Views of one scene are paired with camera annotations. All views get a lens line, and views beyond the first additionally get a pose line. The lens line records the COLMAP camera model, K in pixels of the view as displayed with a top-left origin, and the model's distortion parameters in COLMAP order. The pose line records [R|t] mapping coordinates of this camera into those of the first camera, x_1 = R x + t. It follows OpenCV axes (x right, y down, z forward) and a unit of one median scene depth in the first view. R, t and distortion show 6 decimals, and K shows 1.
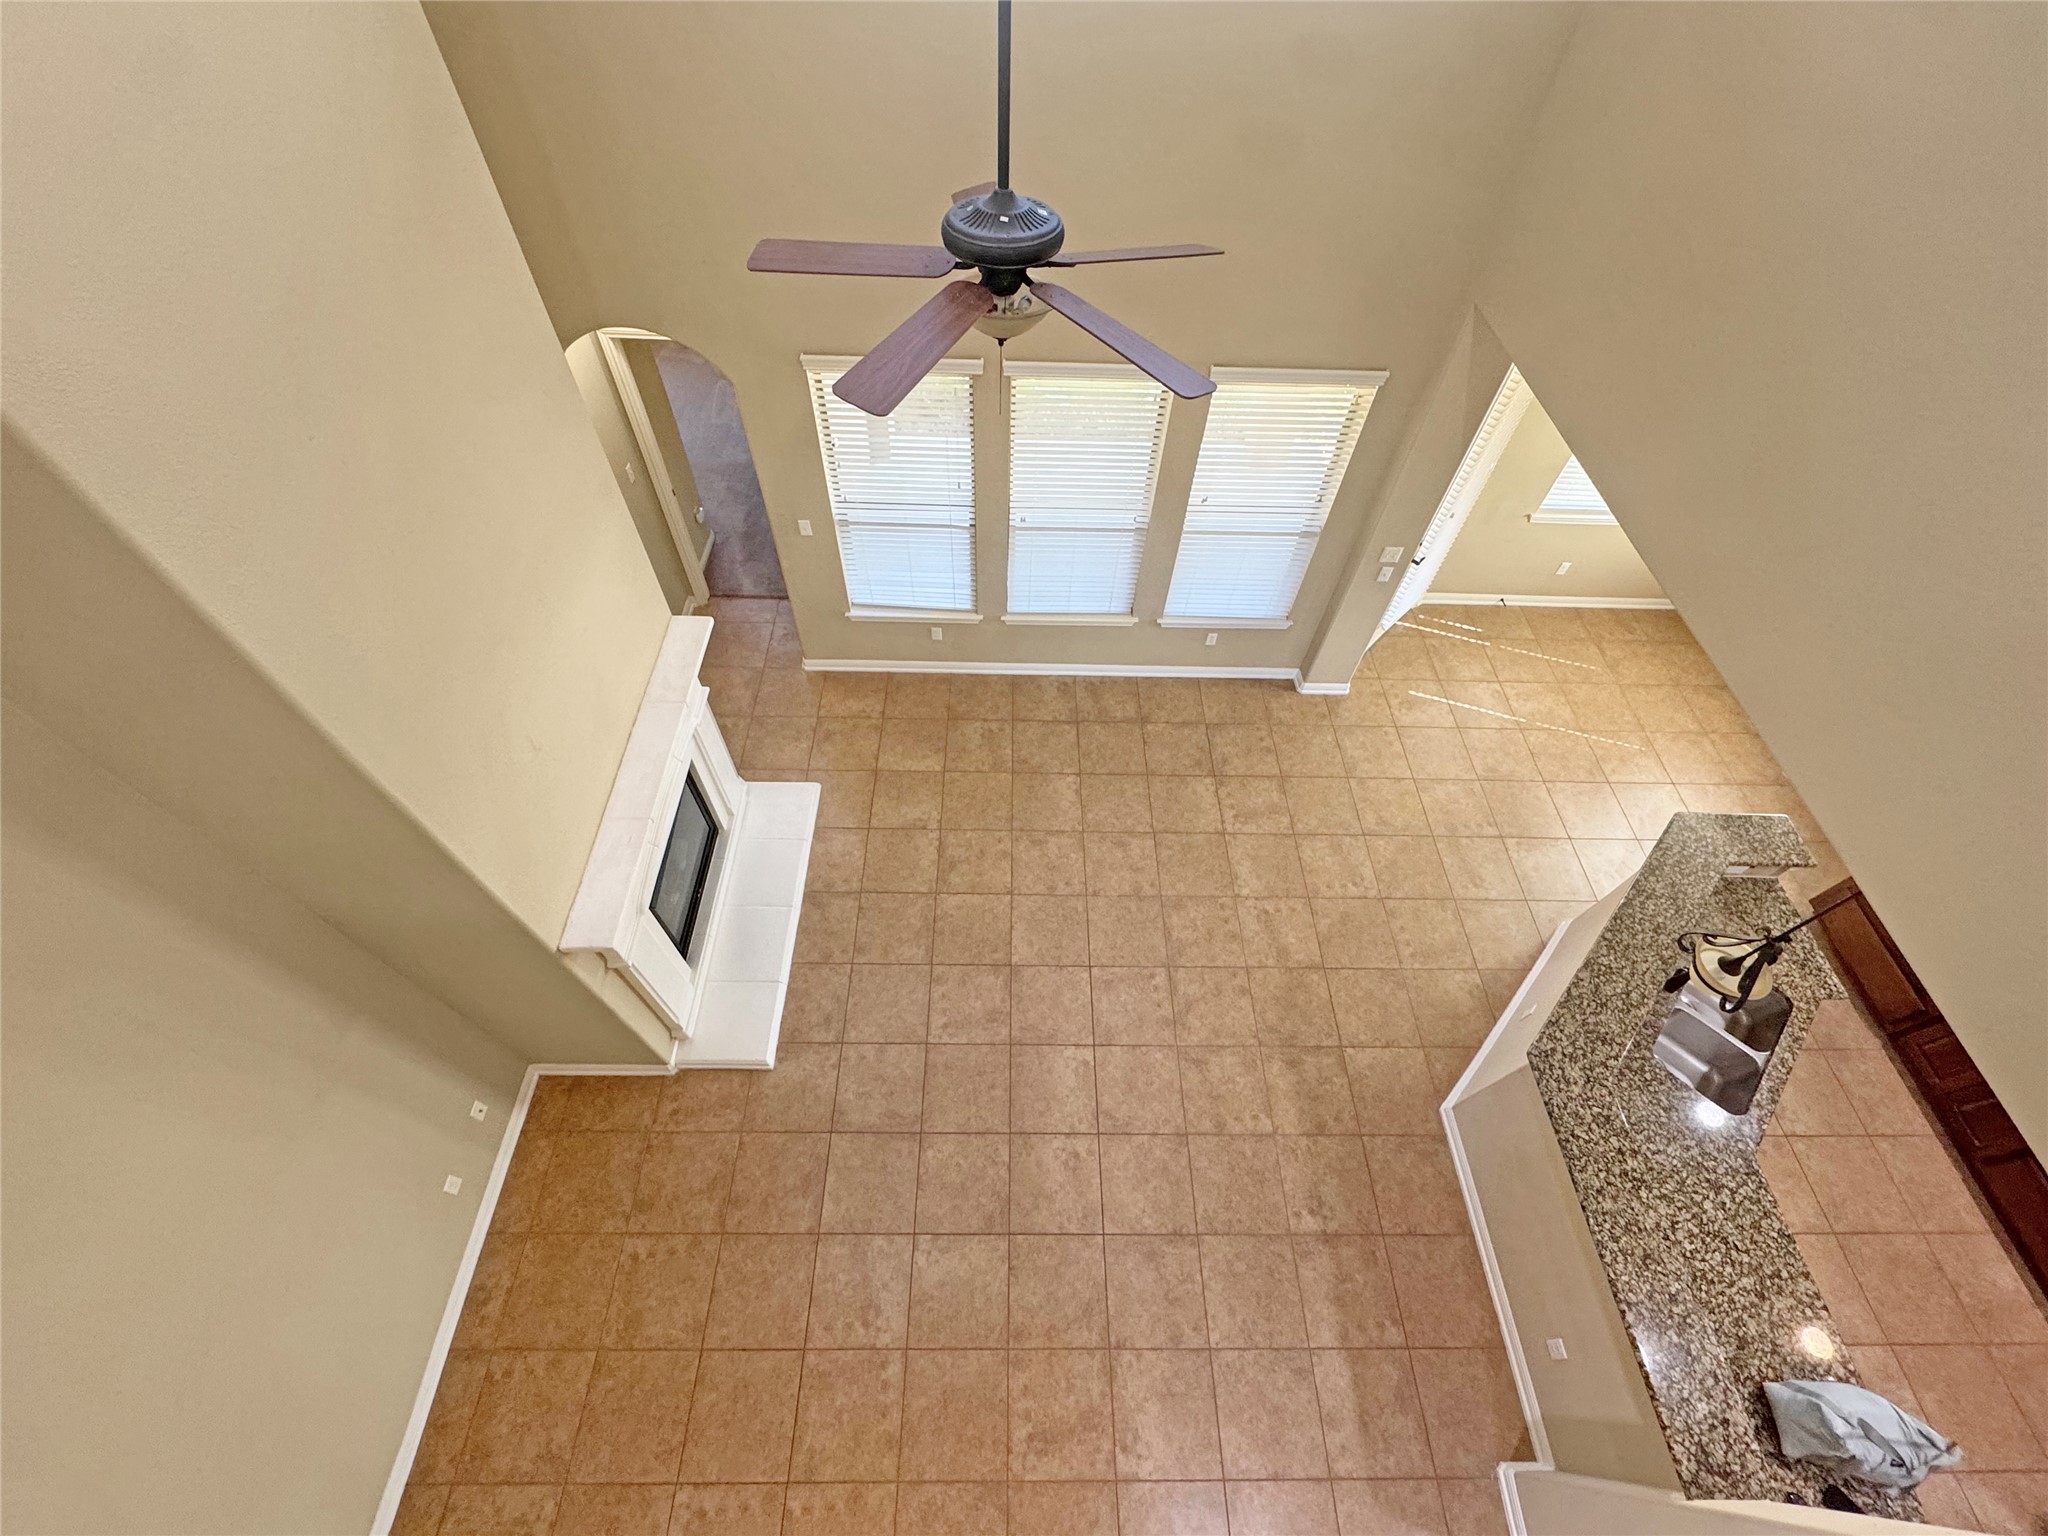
lens RADIAL K [[814.1, 0, 1035.5], [0, 814.1, 777.1], [0, 0, 1]] dist [-0.001886, -0.000064]
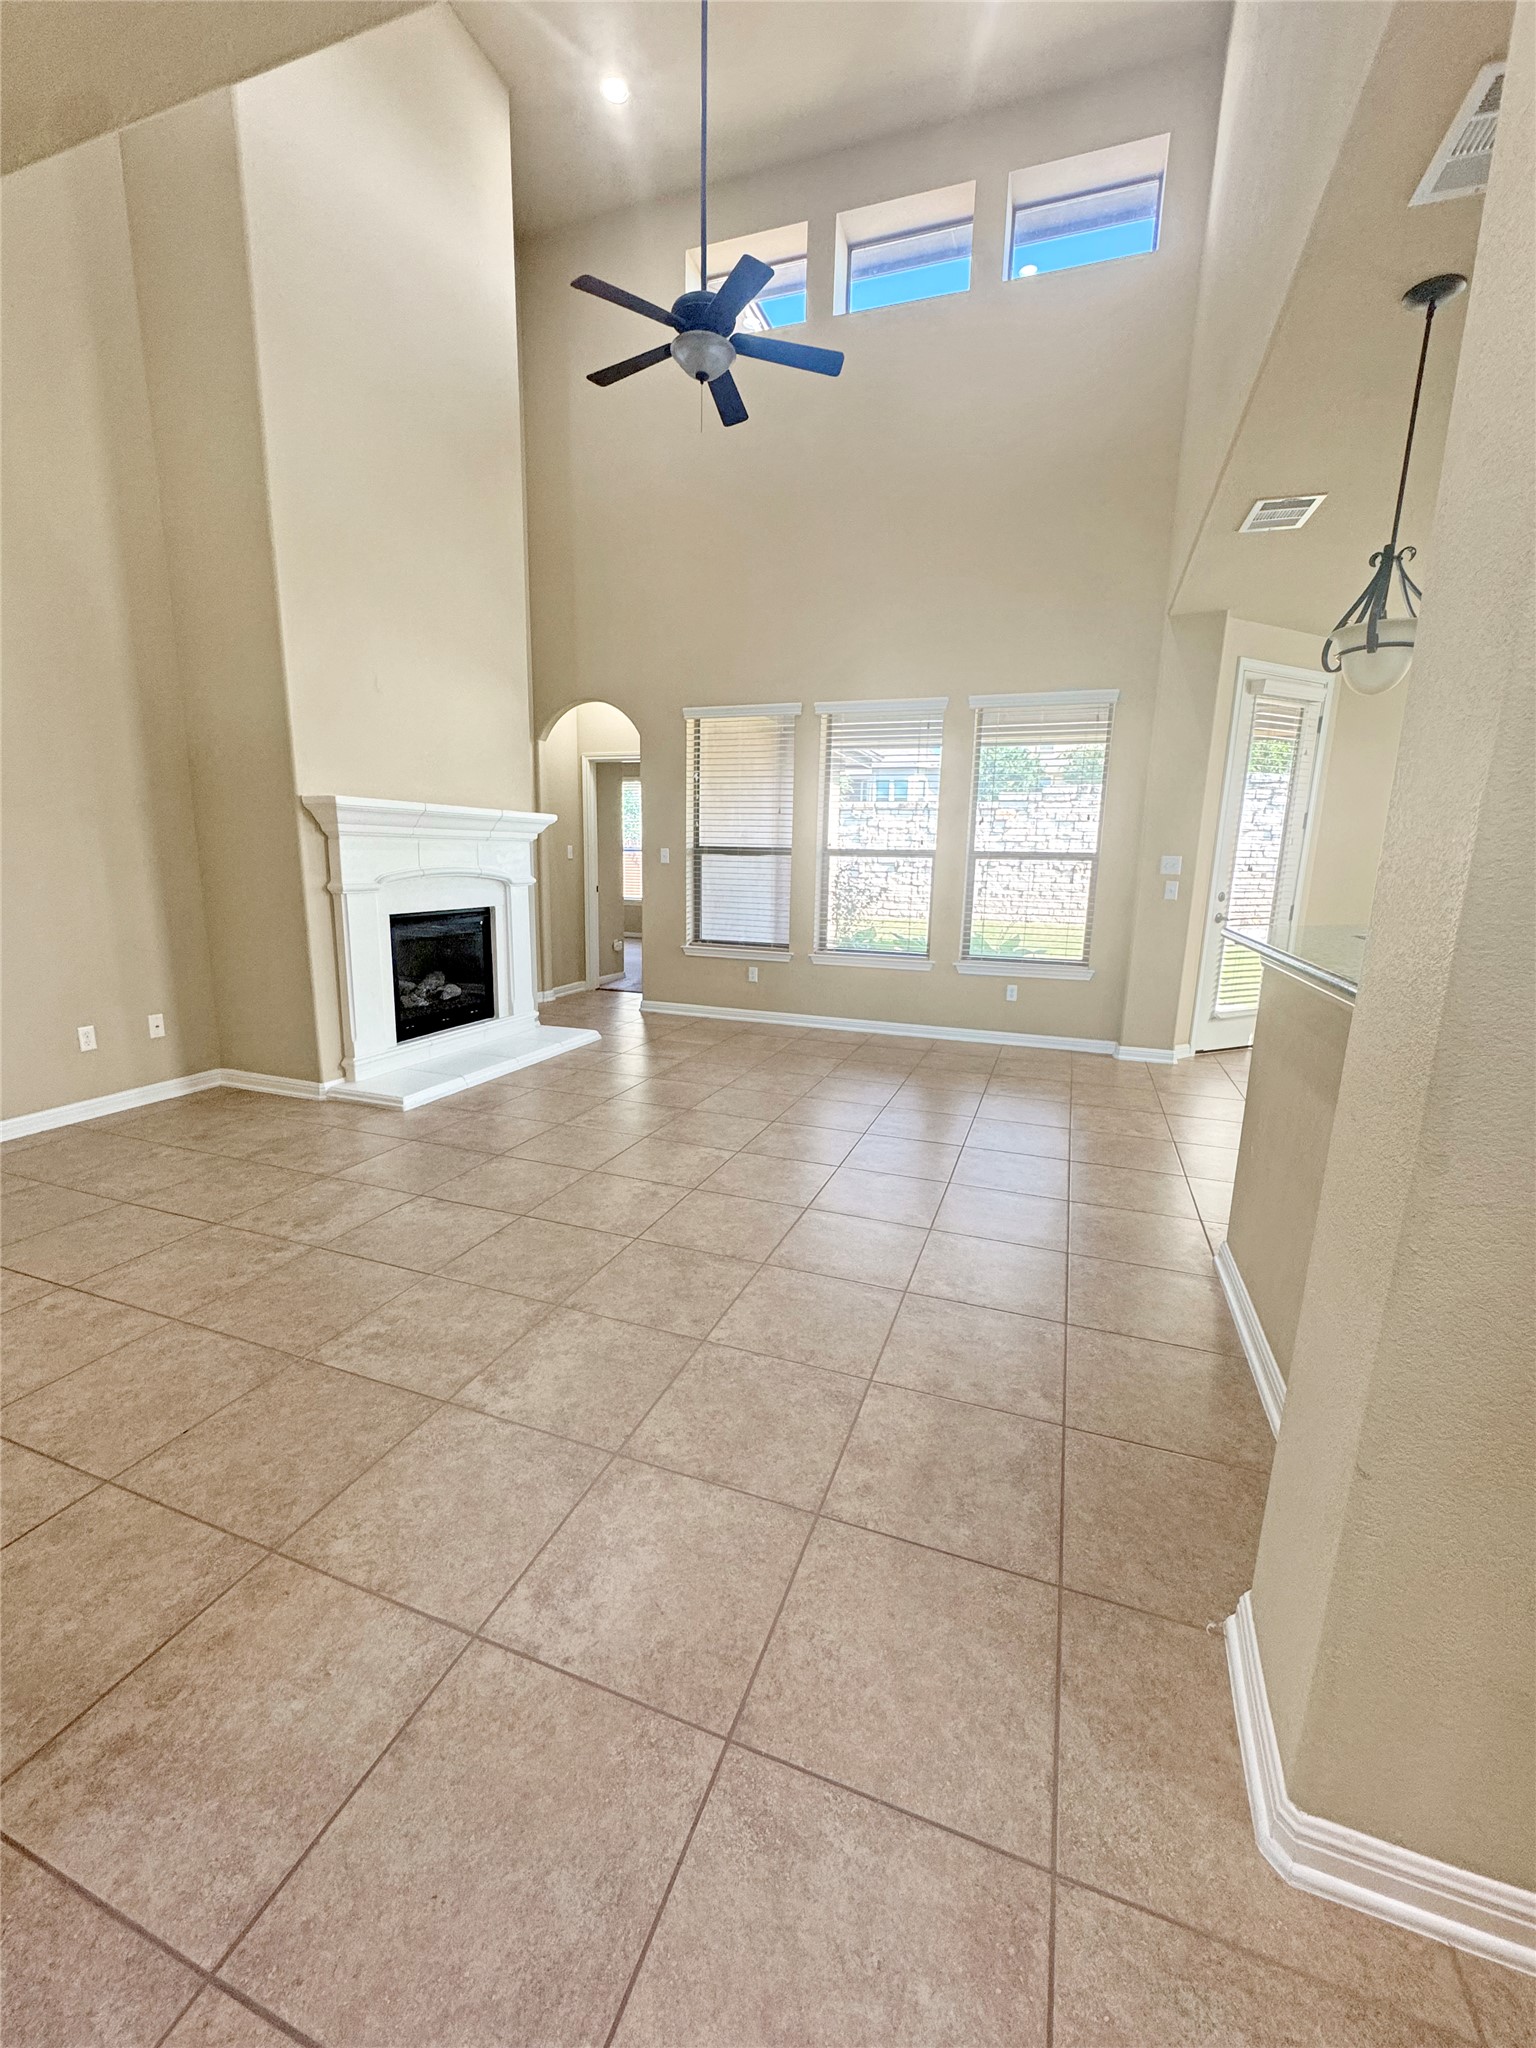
lens RADIAL K [[814.1, 0, 768.0], [0, 814.1, 1024.0], [0, 0, 1]] dist [-0.001886, -0.000064]
pose [[0.937542, 0.069145, -0.340930, 0.383266], [-0.280706, 0.729240, -0.624030, 0.769774], [0.205471, 0.680756, 0.703102, 0.379619]]
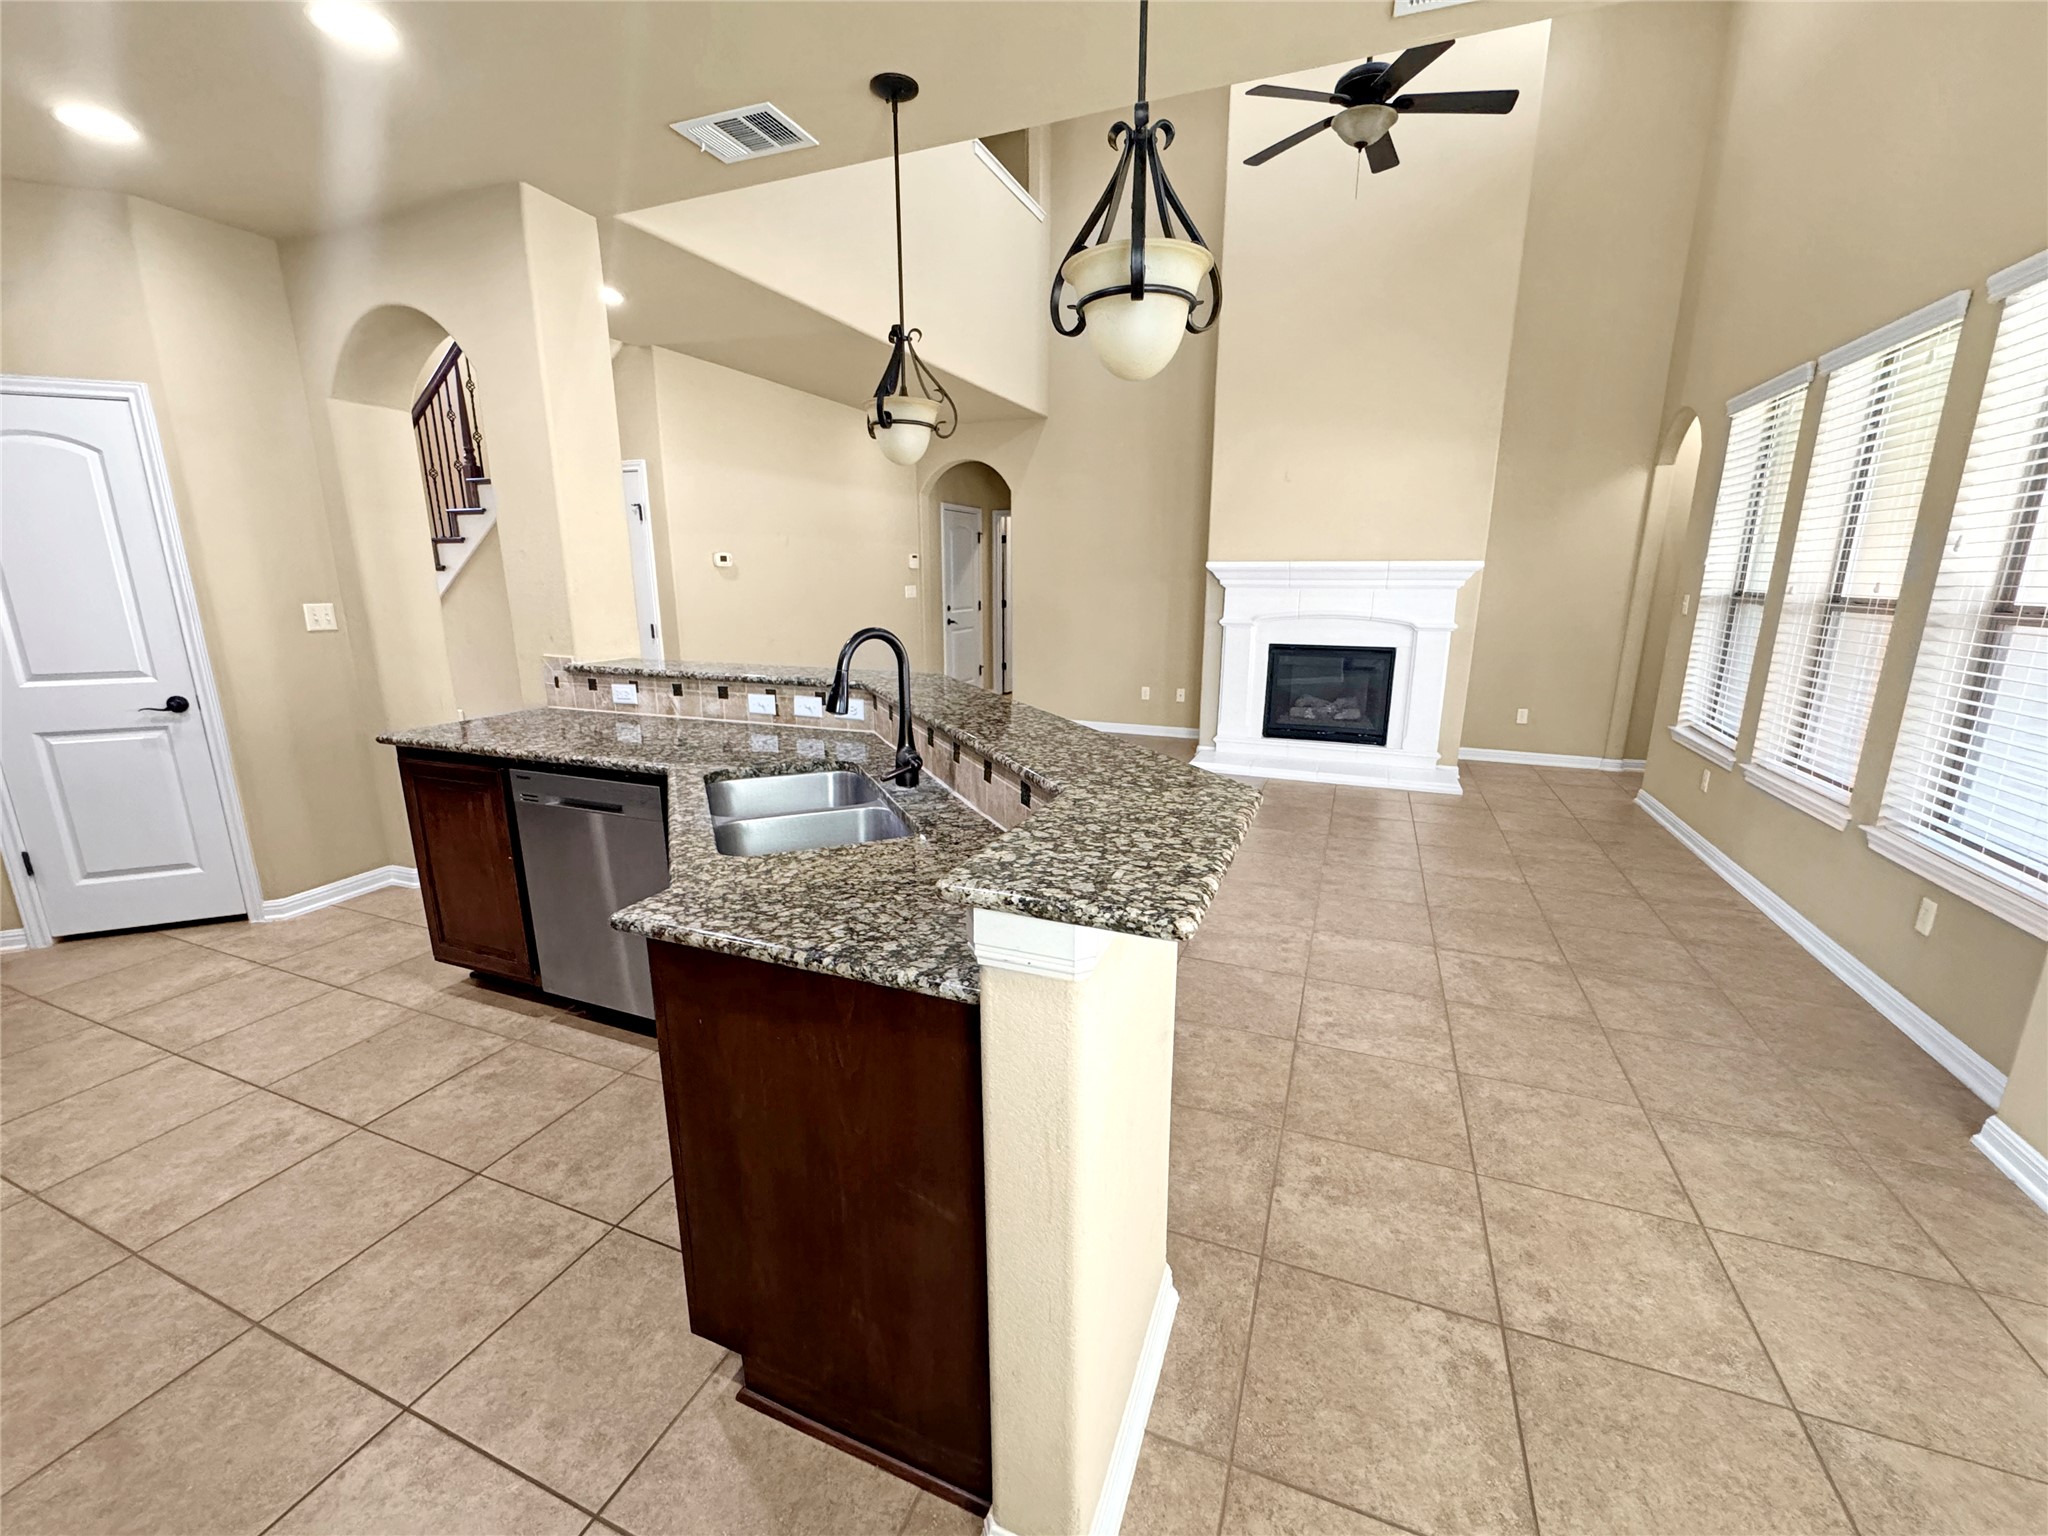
lens RADIAL K [[826.9, 0, 1041.0], [0, 826.9, 787.9], [0, 0, 1]] dist [-0.005097, -0.000344]
pose [[-0.354371, 0.216164, -0.909777, 1.096665], [-0.758270, 0.502916, 0.414851, -0.029286], [0.547218, 0.836868, -0.014308, 0.938558]]
